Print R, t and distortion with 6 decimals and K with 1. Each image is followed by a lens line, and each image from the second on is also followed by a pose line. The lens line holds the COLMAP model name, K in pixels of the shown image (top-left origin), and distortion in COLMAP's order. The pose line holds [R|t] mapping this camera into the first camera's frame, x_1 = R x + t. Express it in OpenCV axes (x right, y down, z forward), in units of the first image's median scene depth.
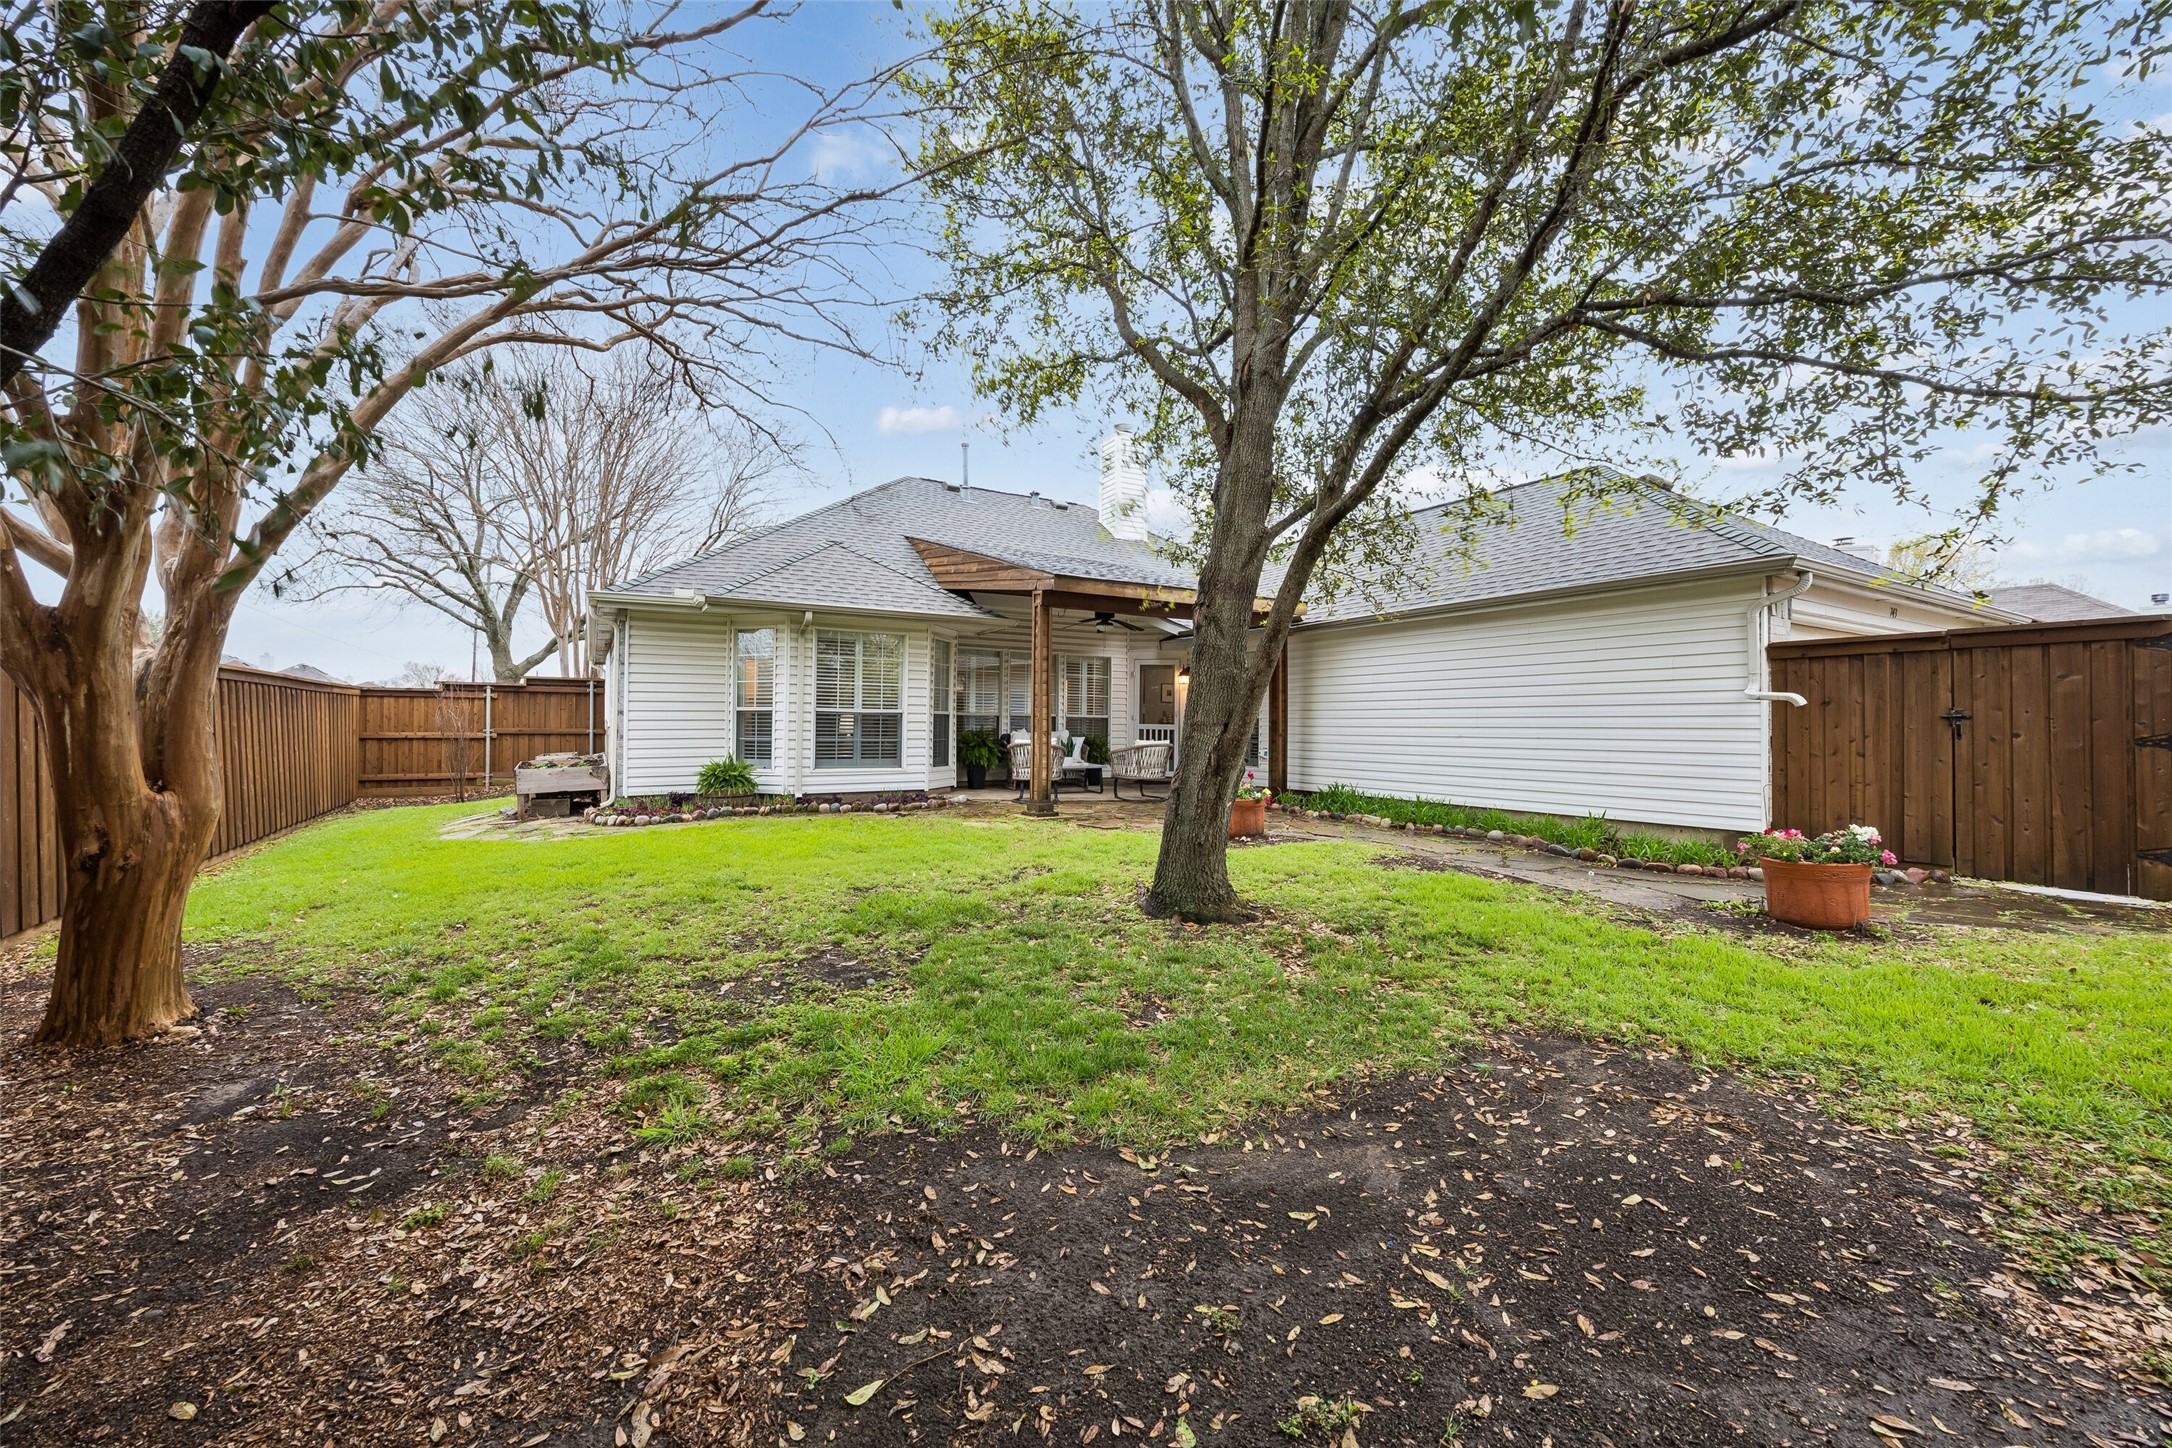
lens RADIAL K [[811.6, 0, 1087.1], [0, 811.6, 729.2], [0, 0, 1]] dist [0.000580, 0.000012]
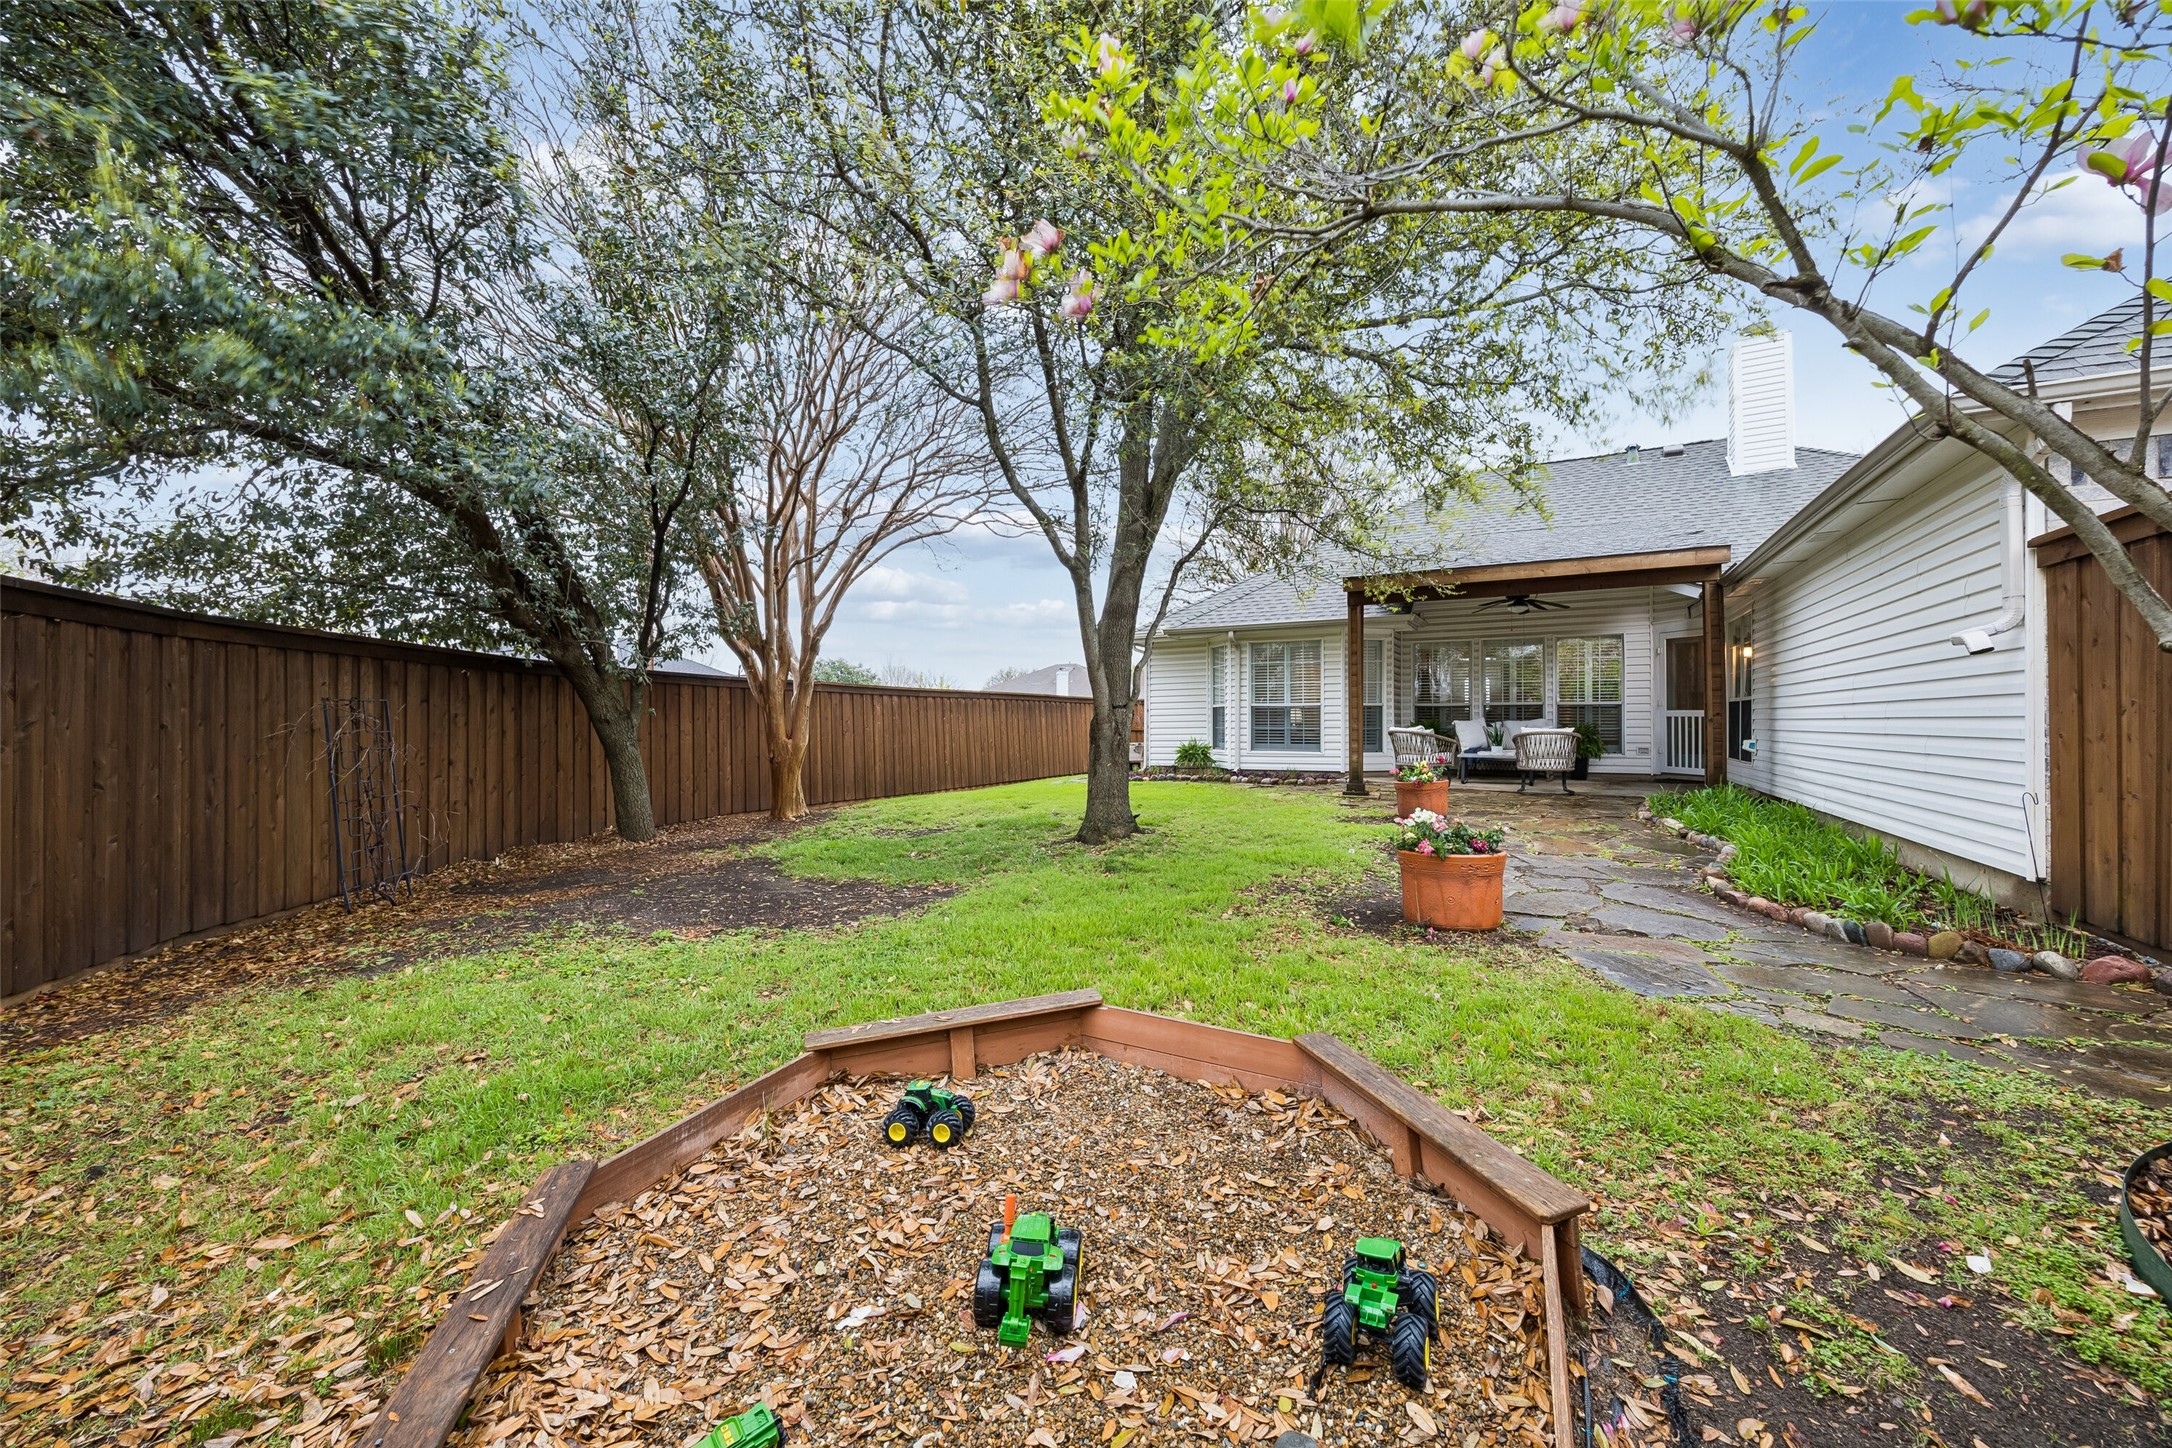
lens RADIAL K [[811.6, 0, 1082.3], [0, 811.6, 726.4], [0, 0, 1]] dist [0.000580, 0.000012]
pose [[0.505379, -0.008000, -0.862861, 0.660560], [0.004586, 0.999968, -0.006585, 0.016666], [0.862885, -0.000629, 0.505399, 0.096242]]
